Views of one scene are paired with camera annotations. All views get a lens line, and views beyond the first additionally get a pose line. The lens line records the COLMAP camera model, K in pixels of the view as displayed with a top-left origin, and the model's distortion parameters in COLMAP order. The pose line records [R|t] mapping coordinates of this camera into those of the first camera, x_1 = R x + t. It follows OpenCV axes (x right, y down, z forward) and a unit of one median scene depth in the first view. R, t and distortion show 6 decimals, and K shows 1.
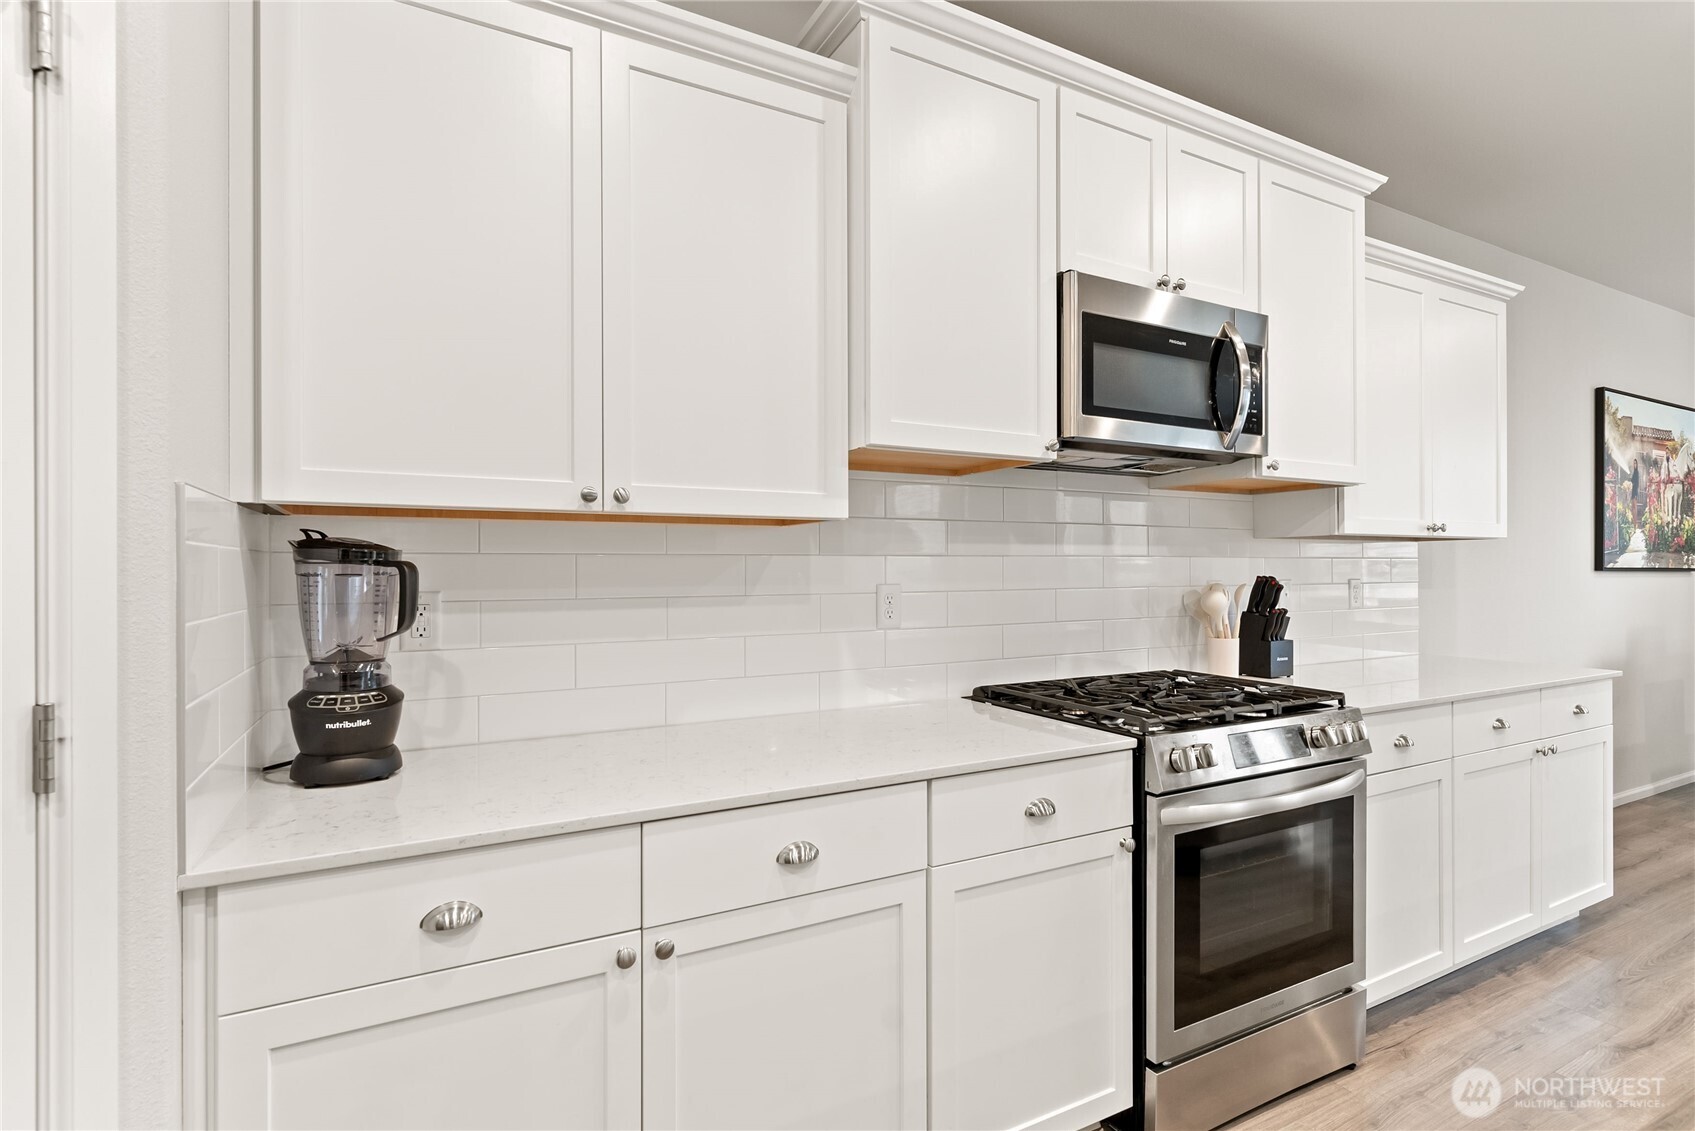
lens RADIAL K [[825.4, 0, 849.5], [0, 825.4, 567.8], [0, 0, 1]] dist [0.001905, 0.000039]
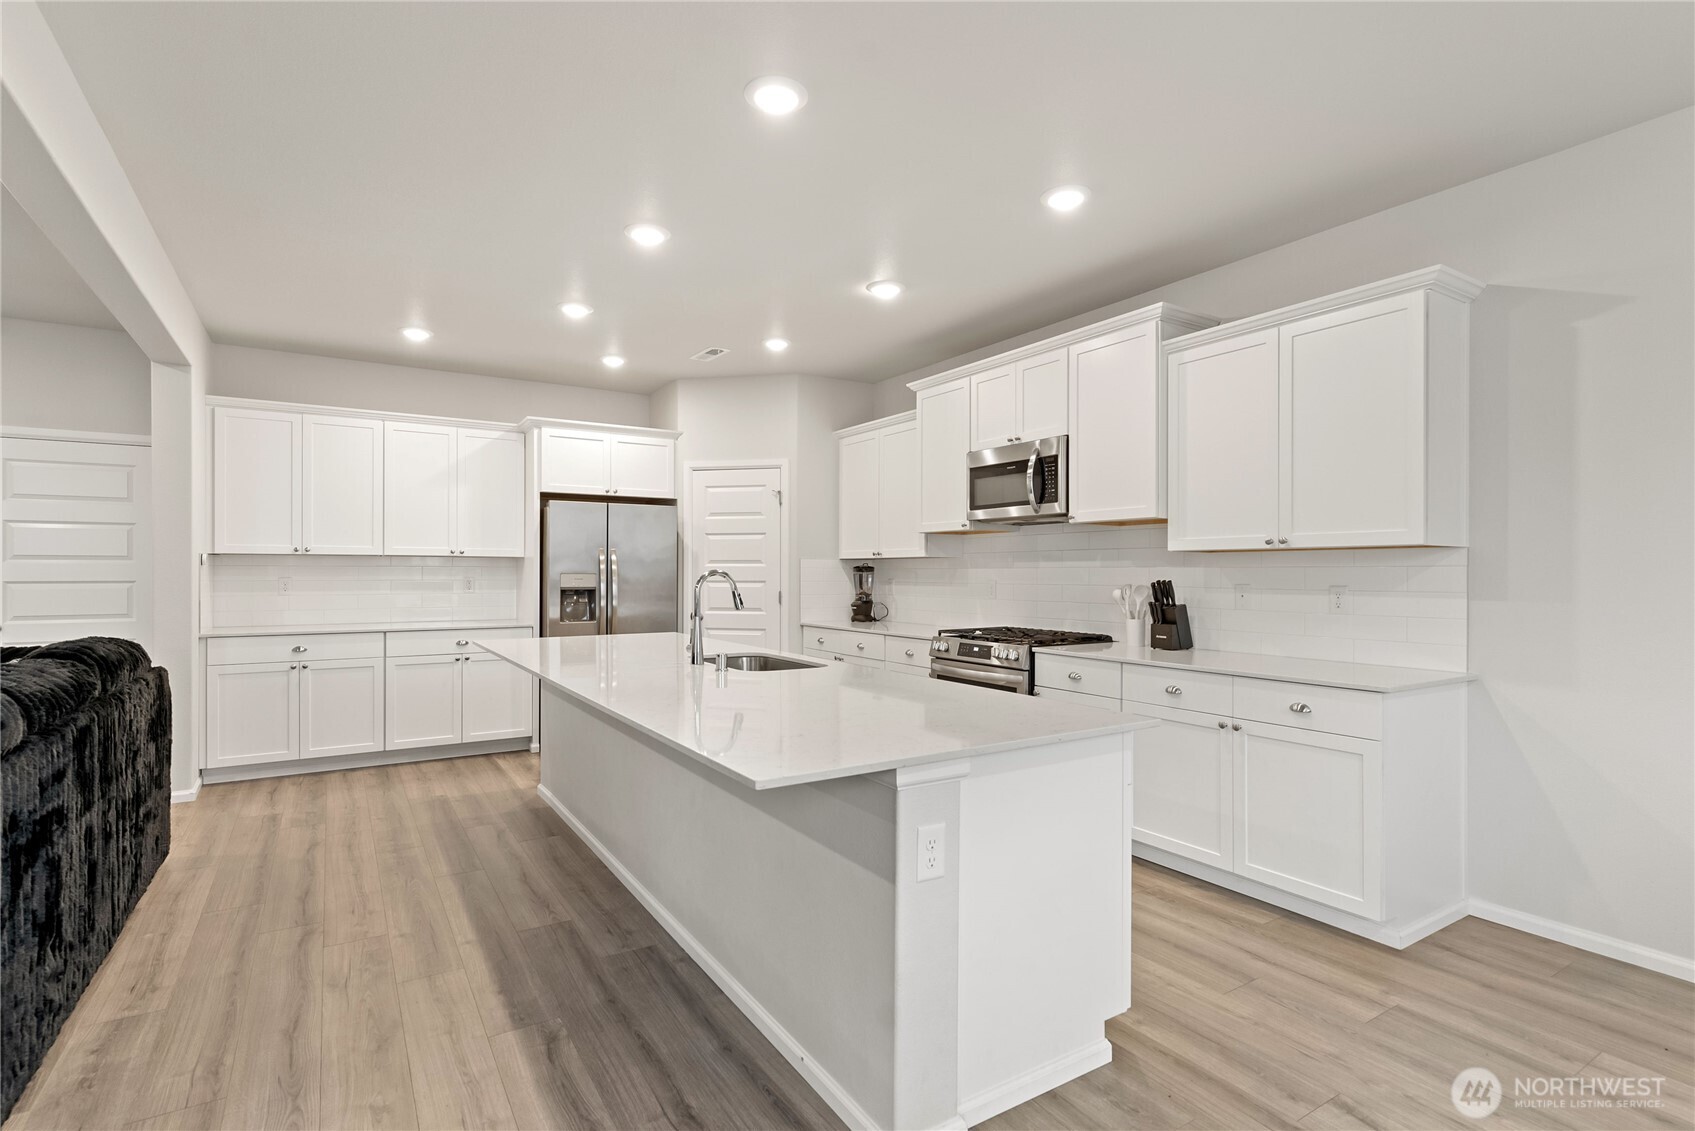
lens RADIAL K [[819.0, 0, 847.1], [0, 819.0, 579.1], [0, 0, 1]] dist [0.002898, 0.000198]
pose [[0.065458, 0.011986, -0.997783, 2.034063], [-0.000852, 0.999928, 0.011956, -0.009152], [0.997855, 0.000068, 0.065463, 0.366644]]
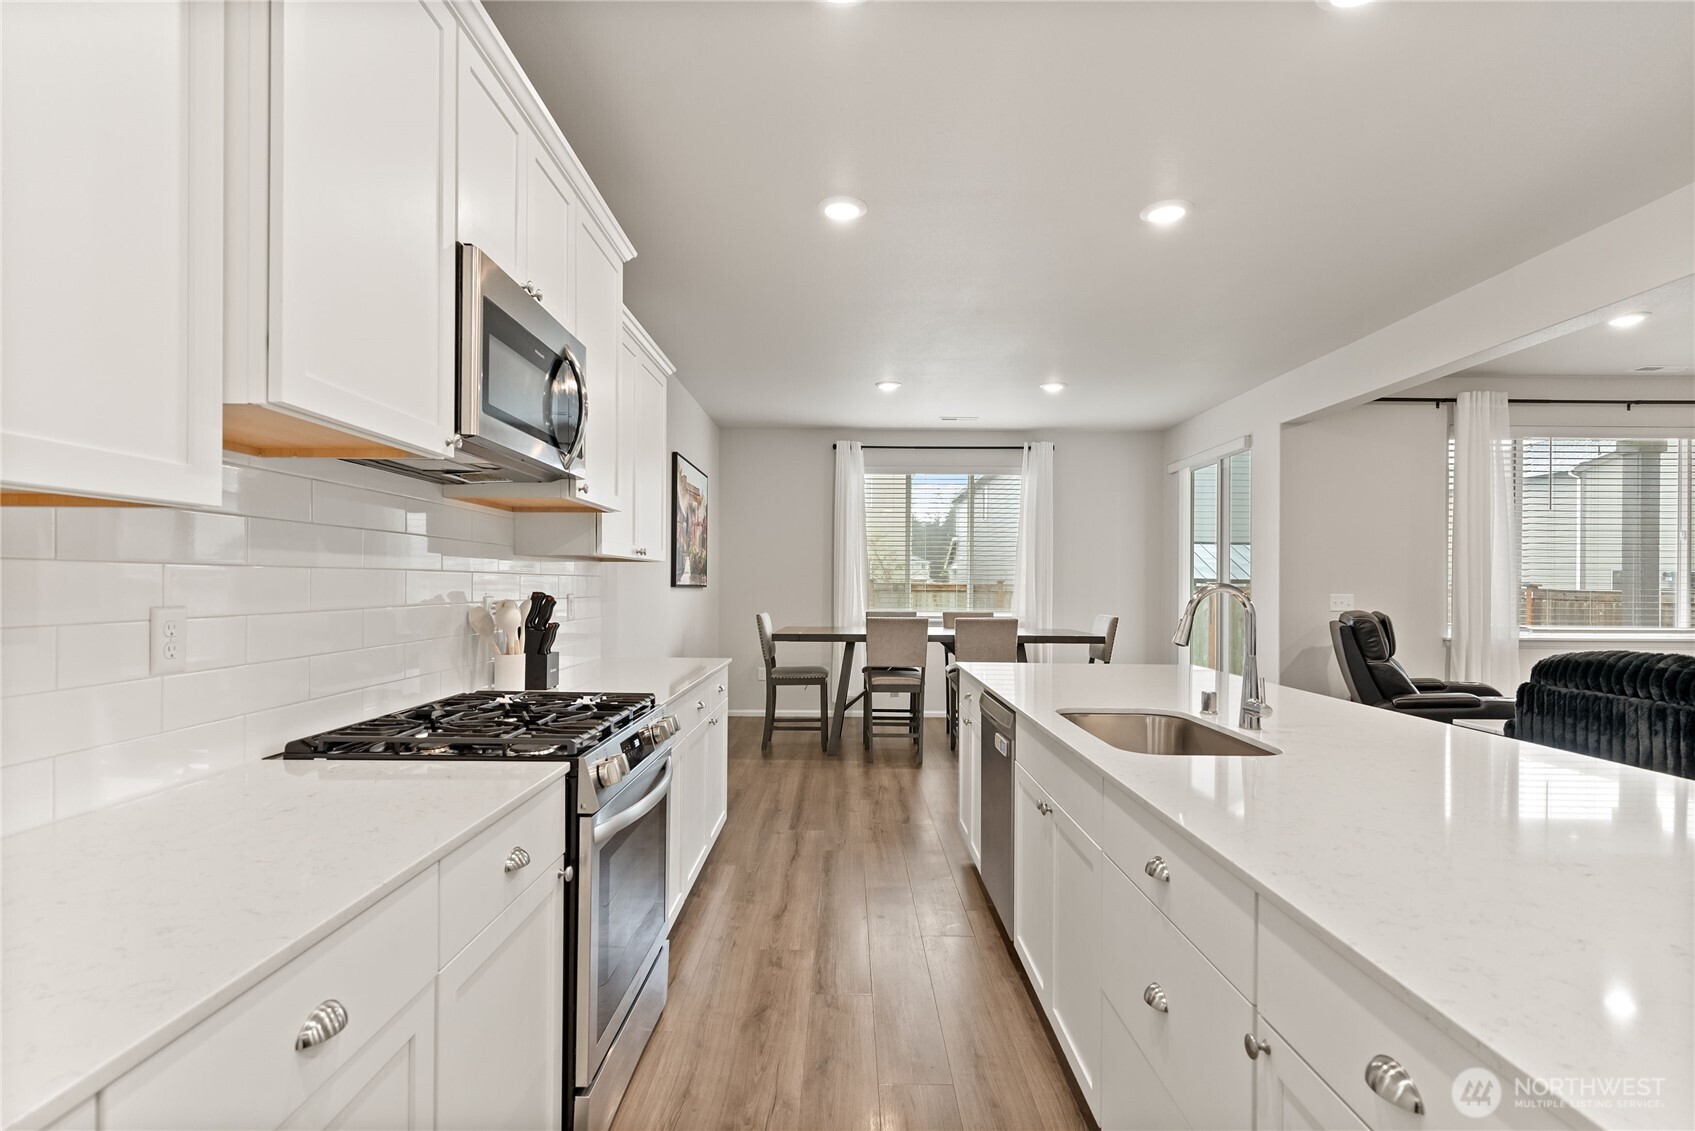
lens RADIAL K [[820.4, 0, 840.5], [0, 820.4, 585.7], [0, 0, 1]] dist [-0.011803, 0.000199]
pose [[0.483308, 0.004278, 0.875440, -0.228153], [-0.009533, 0.999954, 0.000377, -0.002038], [-0.875399, -0.008527, 0.483327, 0.178644]]
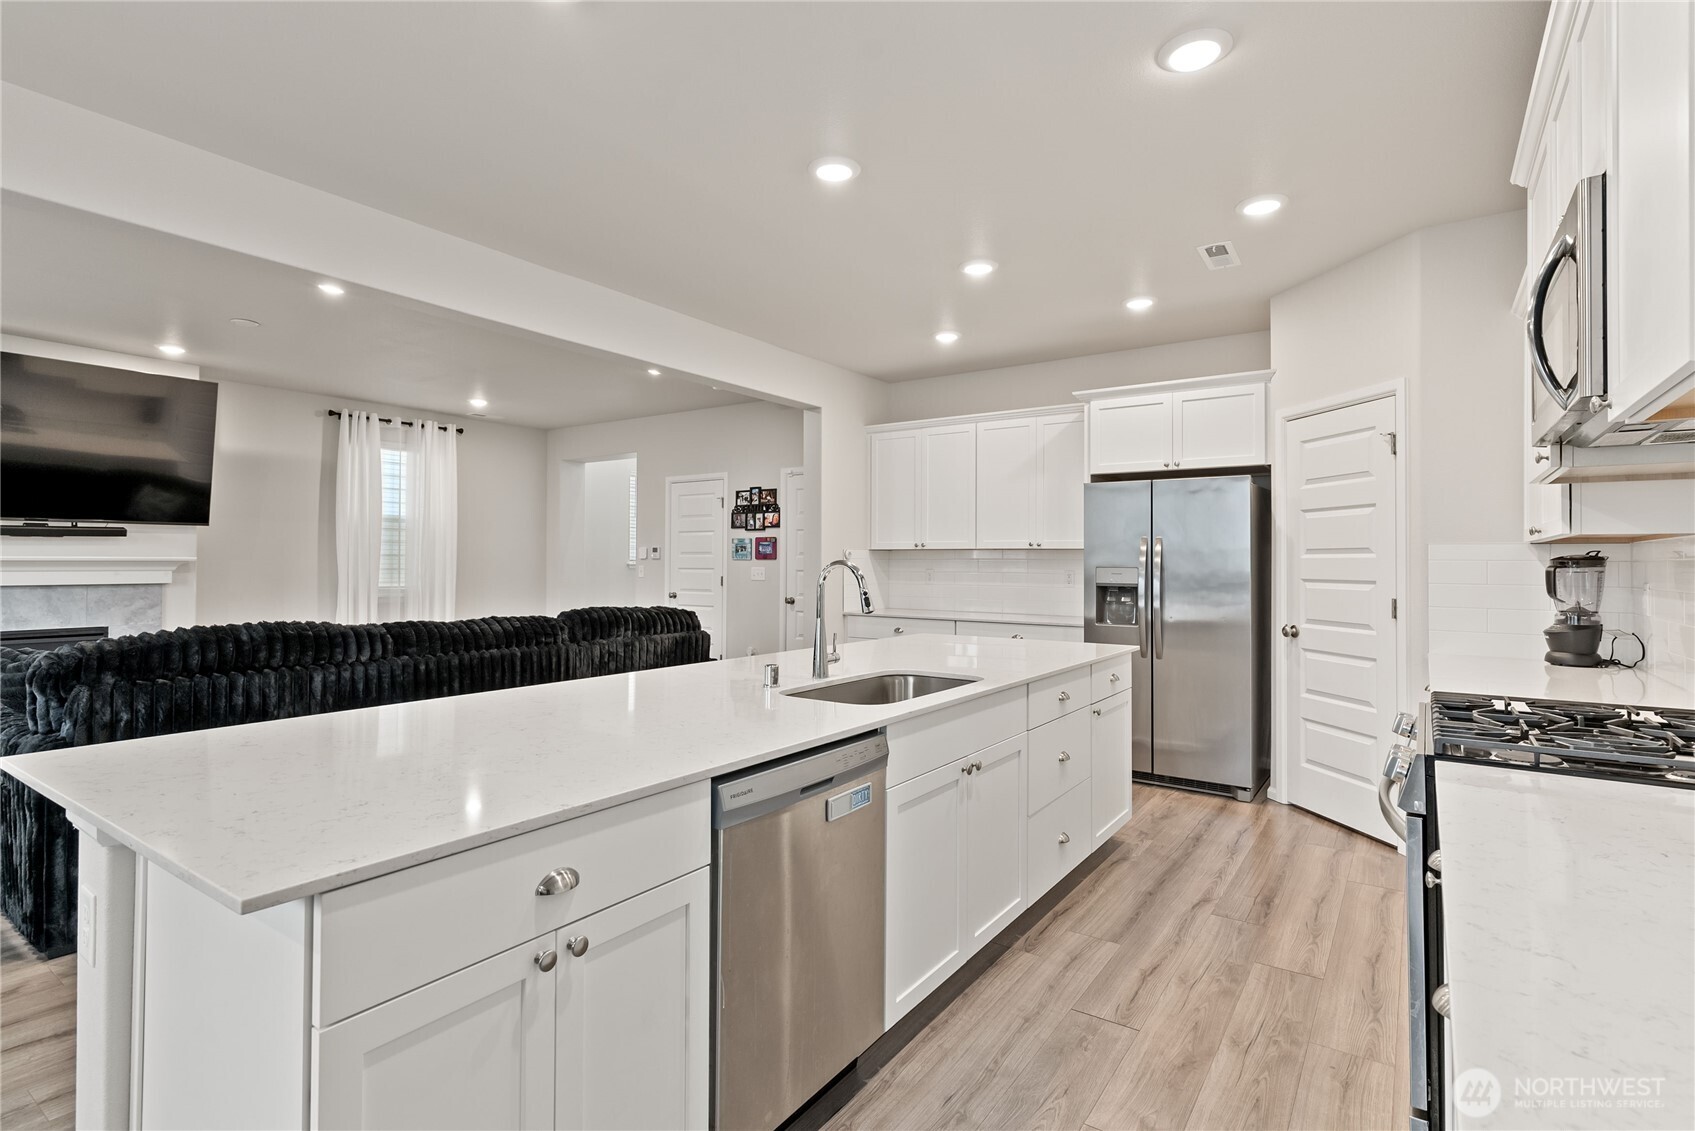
lens RADIAL K [[819.7, 0, 849.6], [0, 819.7, 552.9], [0, 0, 1]] dist [0.005024, 0.000585]
pose [[-0.892961, -0.008062, -0.450061, 1.161893], [-0.002802, 0.999920, -0.012352, -0.005117], [0.450125, -0.009769, -0.892912, 1.171527]]
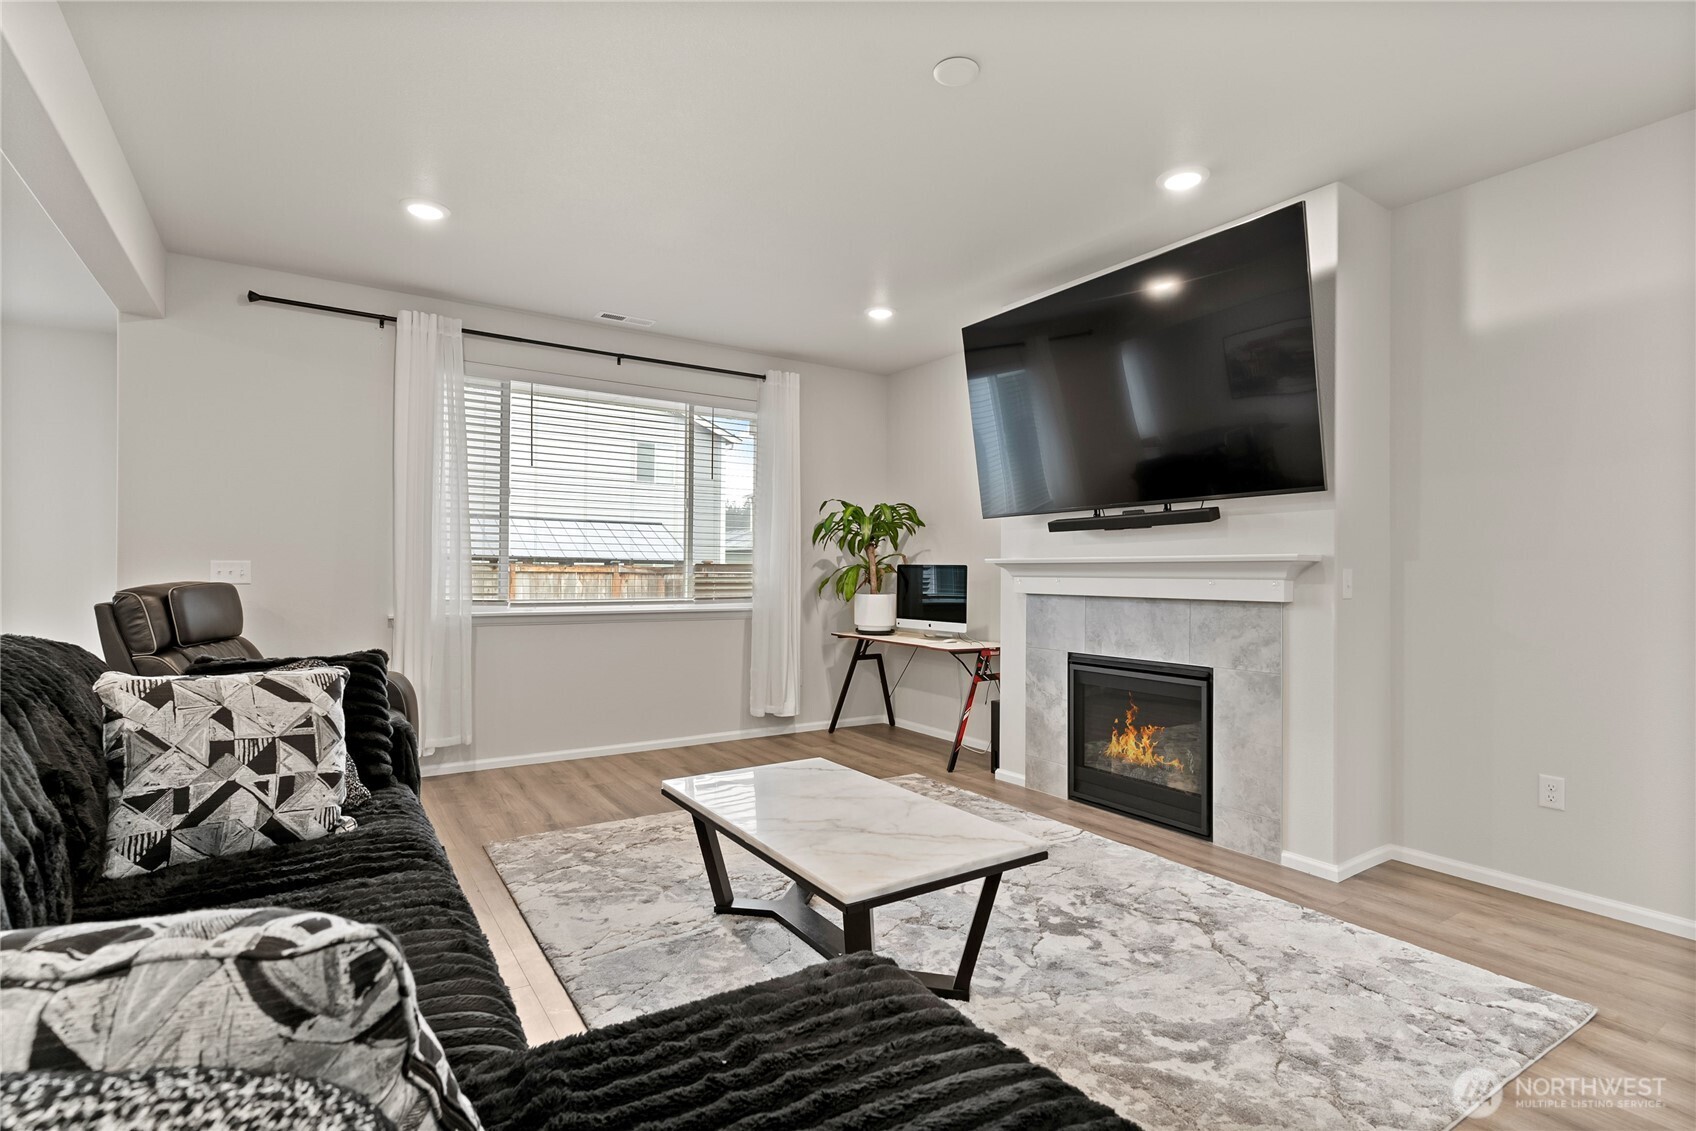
lens RADIAL K [[817.7, 0, 850.2], [0, 817.7, 570.3], [0, 0, 1]] dist [0.002993, -0.000679]
pose [[-0.089583, 0.004657, 0.995968, 0.628463], [-0.010493, 0.999929, -0.005619, 0.021941], [-0.995924, -0.010954, -0.089528, -1.003031]]
